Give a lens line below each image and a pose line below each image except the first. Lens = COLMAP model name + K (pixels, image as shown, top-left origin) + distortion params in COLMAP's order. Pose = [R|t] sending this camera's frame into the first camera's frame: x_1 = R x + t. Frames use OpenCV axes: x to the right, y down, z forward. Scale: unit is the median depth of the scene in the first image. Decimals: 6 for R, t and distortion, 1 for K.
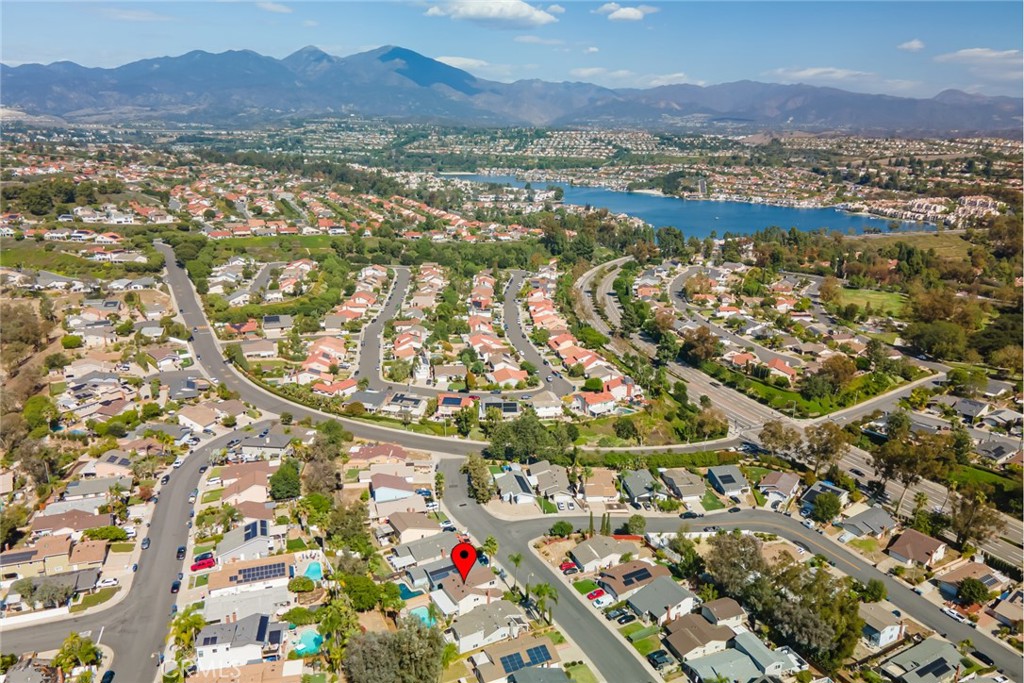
lens RADIAL K [[748.2, 0, 512.4], [0, 748.2, 343.3], [0, 0, 1]] dist [0.016023, 0.037906]
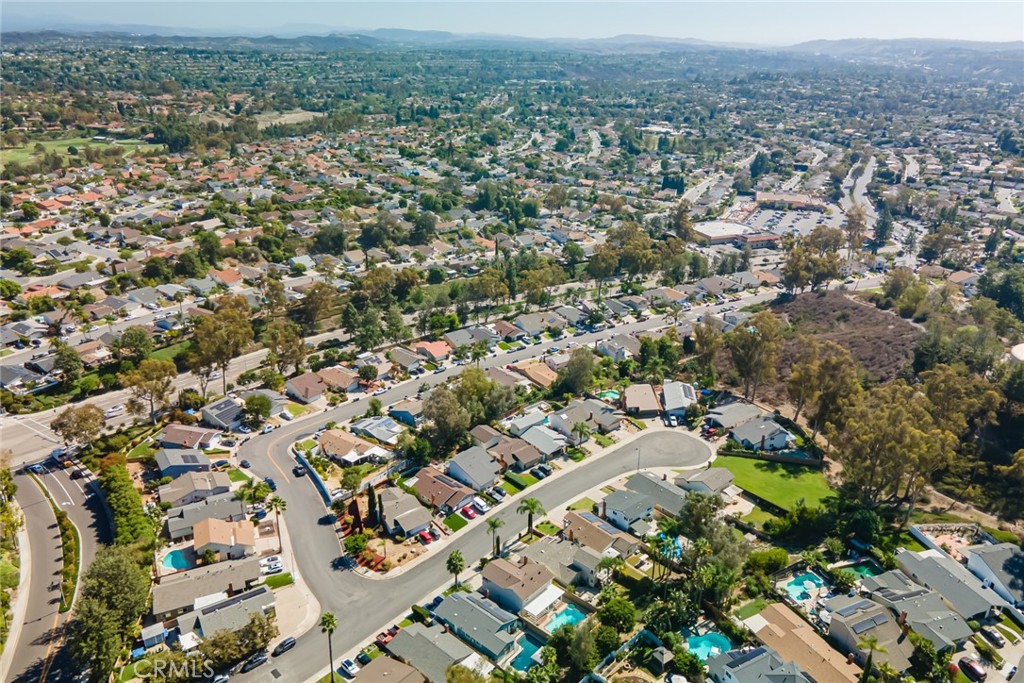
lens RADIAL K [[748.2, 0, 520.7], [0, 748.2, 345.9], [0, 0, 1]] dist [0.016023, 0.037906]
pose [[-0.327676, -0.375049, 0.867160, -0.362030], [0.249395, 0.850944, 0.462274, -0.155855], [-0.911280, 0.367741, -0.185298, 0.541029]]
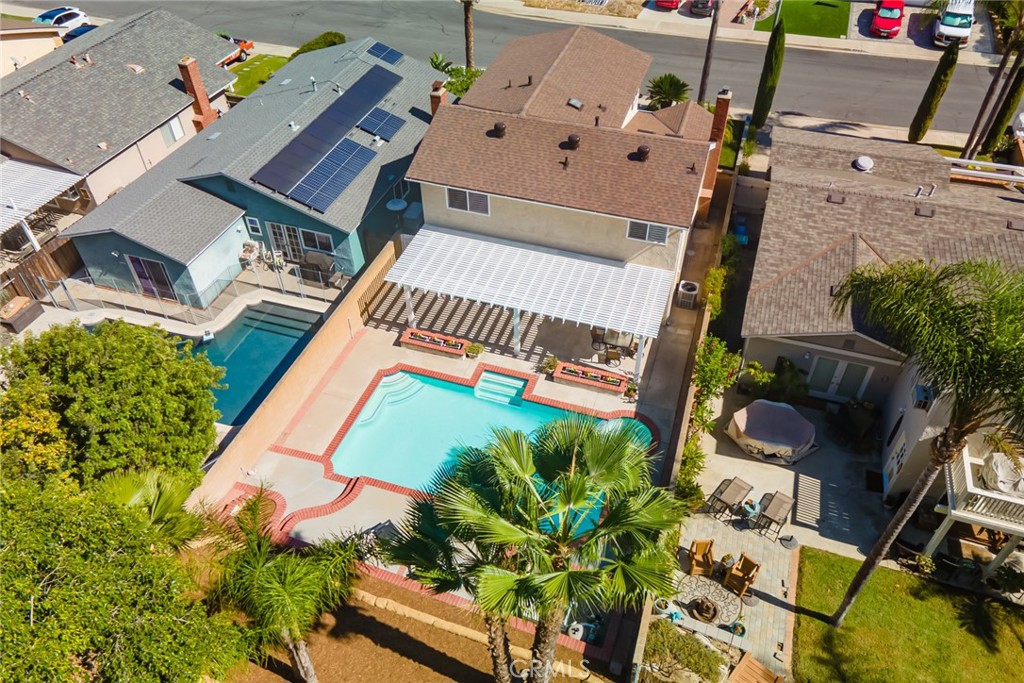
lens RADIAL K [[748.2, 0, 522.9], [0, 748.2, 344.1], [0, 0, 1]] dist [0.016023, 0.037906]
pose [[0.735858, -0.464462, 0.492736, -0.084353], [0.185063, 0.837919, 0.513463, 0.141235], [-0.651356, -0.286648, 0.702544, 0.450608]]
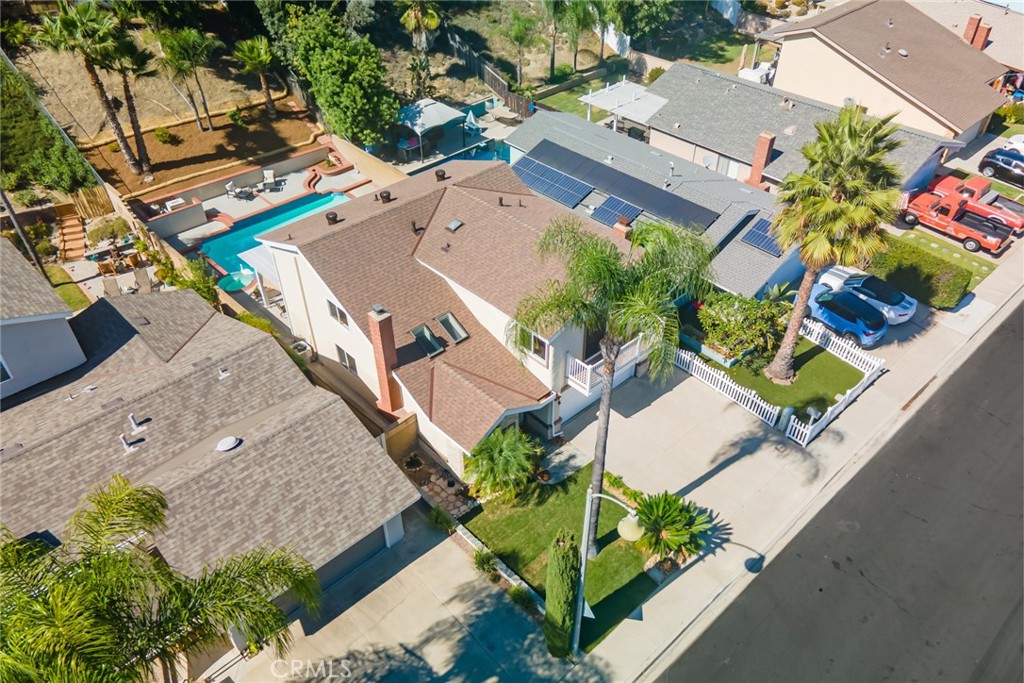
lens RADIAL K [[748.2, 0, 521.5], [0, 748.2, 388.1], [0, 0, 1]] dist [0.016023, 0.037906]
pose [[0.245482, 0.640819, -0.727385, 0.039987], [-0.272320, 0.765716, 0.582684, 0.127321], [0.930366, 0.055043, 0.362478, 0.488979]]
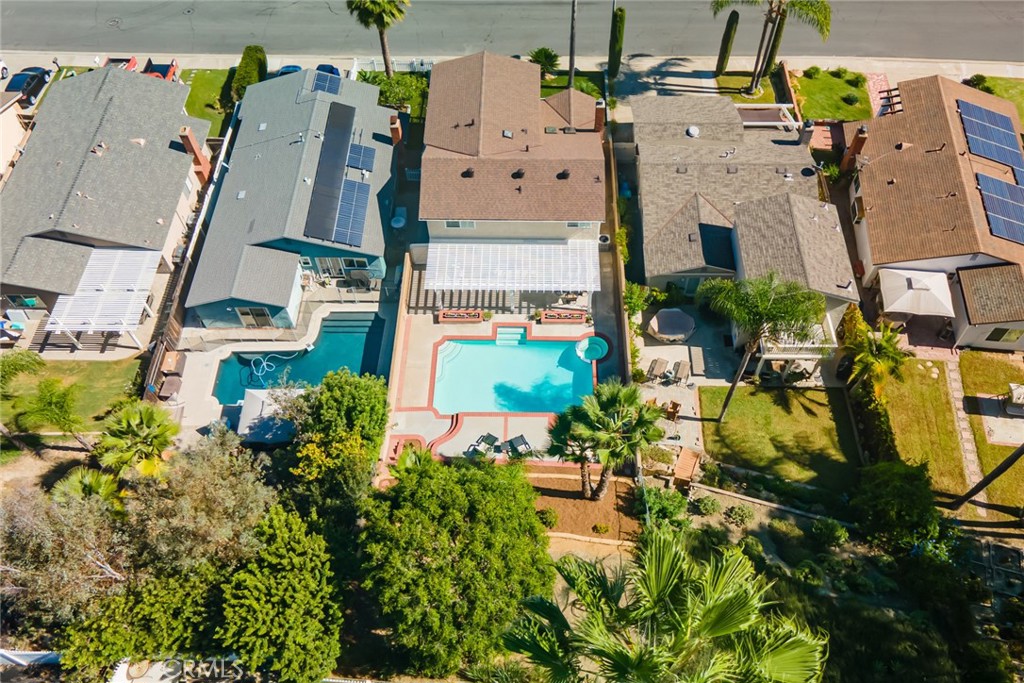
lens RADIAL K [[823.8, 0, 538.5], [0, 823.8, 335.6], [0, 0, 1]] dist [0.025956, -0.006273]
pose [[0.497931, -0.721033, 0.481846, -0.111946], [0.236715, 0.647529, 0.724343, 0.089730], [-0.834285, -0.246613, 0.493104, 0.434516]]
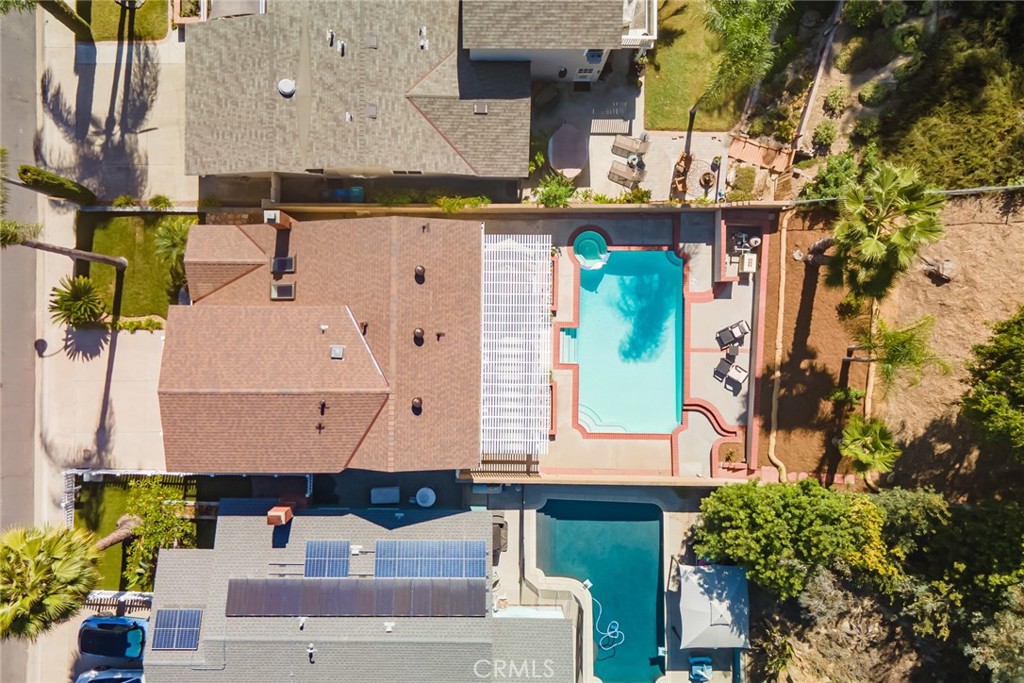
lens RADIAL K [[823.8, 0, 493.6], [0, 823.8, 338.9], [0, 0, 1]] dist [0.025956, -0.006273]
pose [[-0.865984, -0.499937, -0.011648, -0.042604], [0.126258, -0.241123, 0.962247, 0.077705], [-0.483871, 0.831819, 0.271929, 0.475800]]
